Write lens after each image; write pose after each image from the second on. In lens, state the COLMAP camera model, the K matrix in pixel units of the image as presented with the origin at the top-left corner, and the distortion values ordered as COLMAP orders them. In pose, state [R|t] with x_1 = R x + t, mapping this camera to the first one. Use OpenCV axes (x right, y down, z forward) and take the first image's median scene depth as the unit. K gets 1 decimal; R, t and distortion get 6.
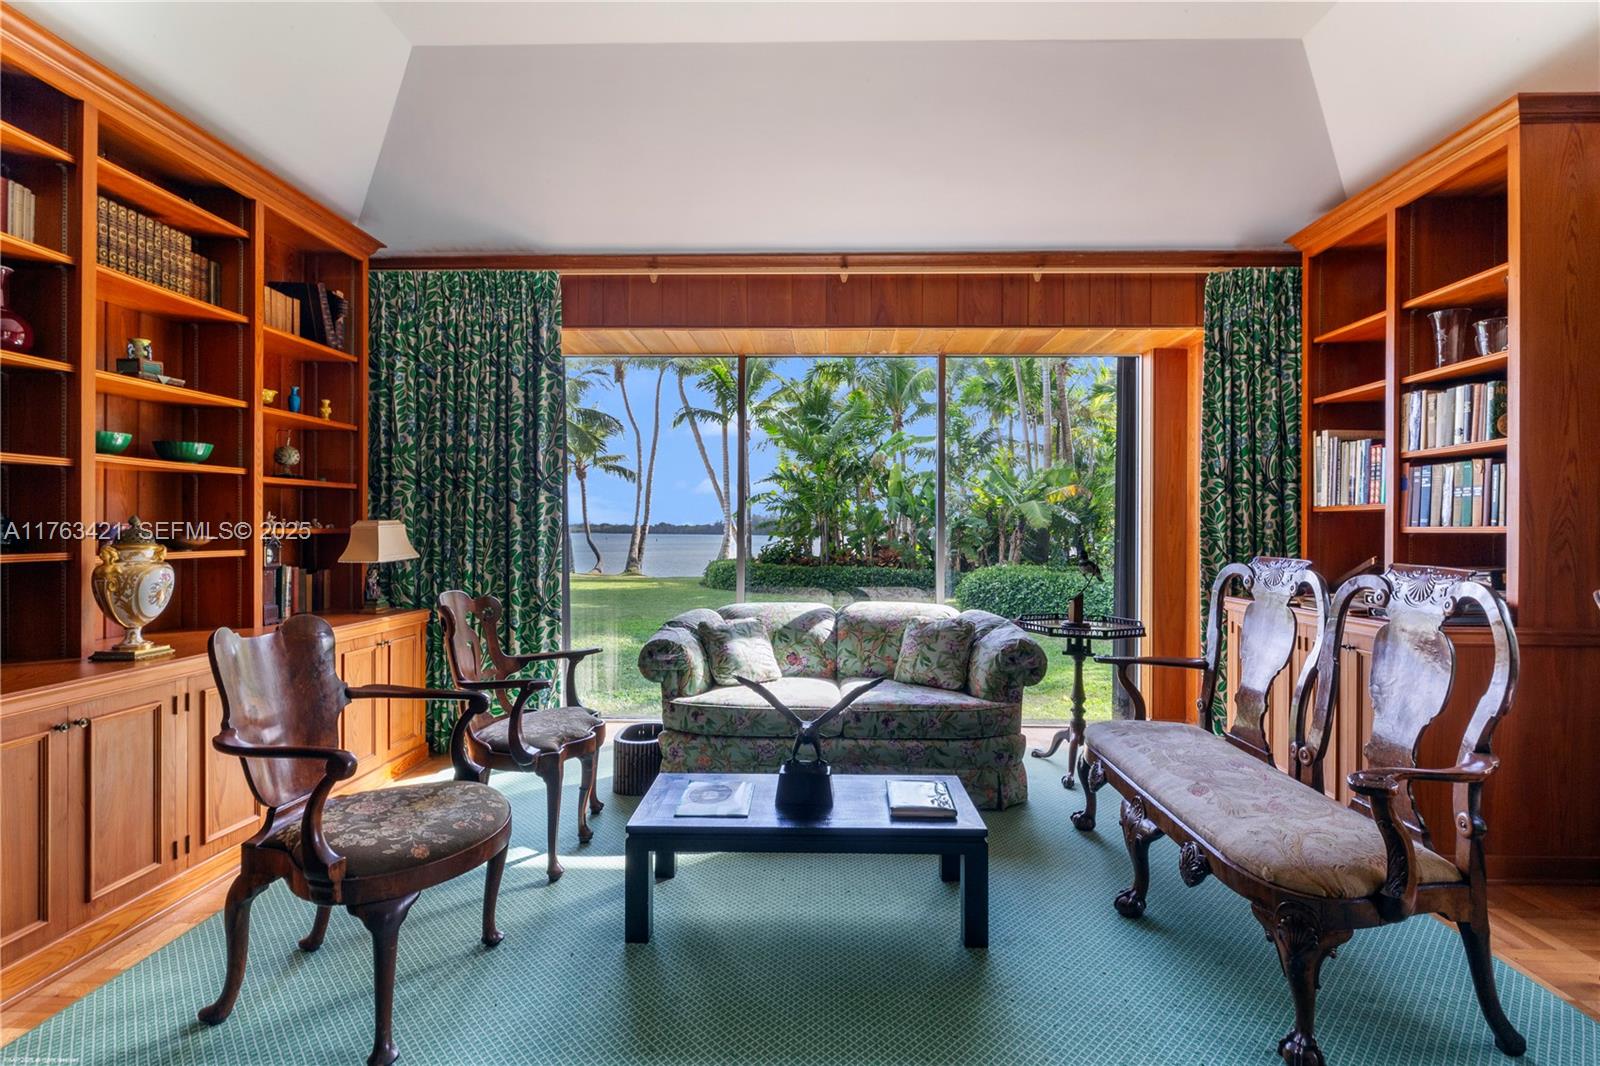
lens RADIAL K [[753.4, 0, 802.3], [0, 753.4, 531.4], [0, 0, 1]] dist [-0.001715, 0.001594]
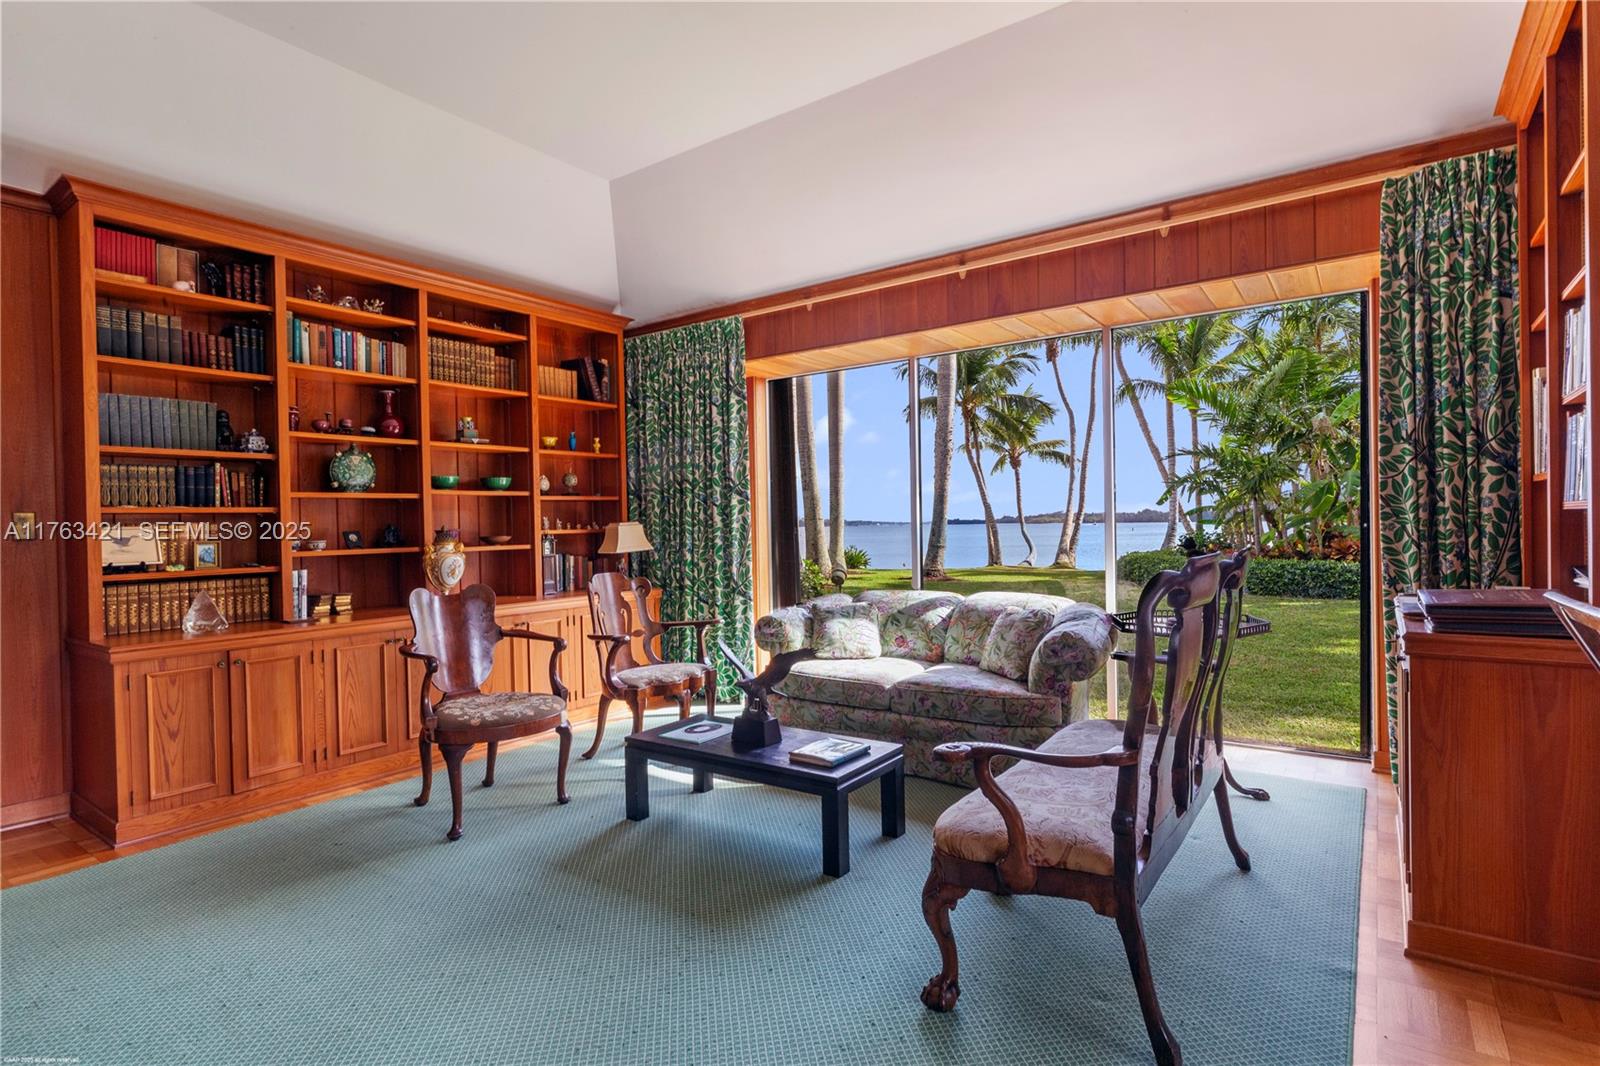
lens RADIAL K [[798.6, 0, 798.6], [0, 798.6, 537.4], [0, 0, 1]] dist [-0.004321, 0.002201]
pose [[0.827395, -0.012232, -0.561488, 0.496038], [0.023096, 0.999658, 0.012256, 0.001788], [0.561146, -0.023109, 0.827394, -0.030036]]
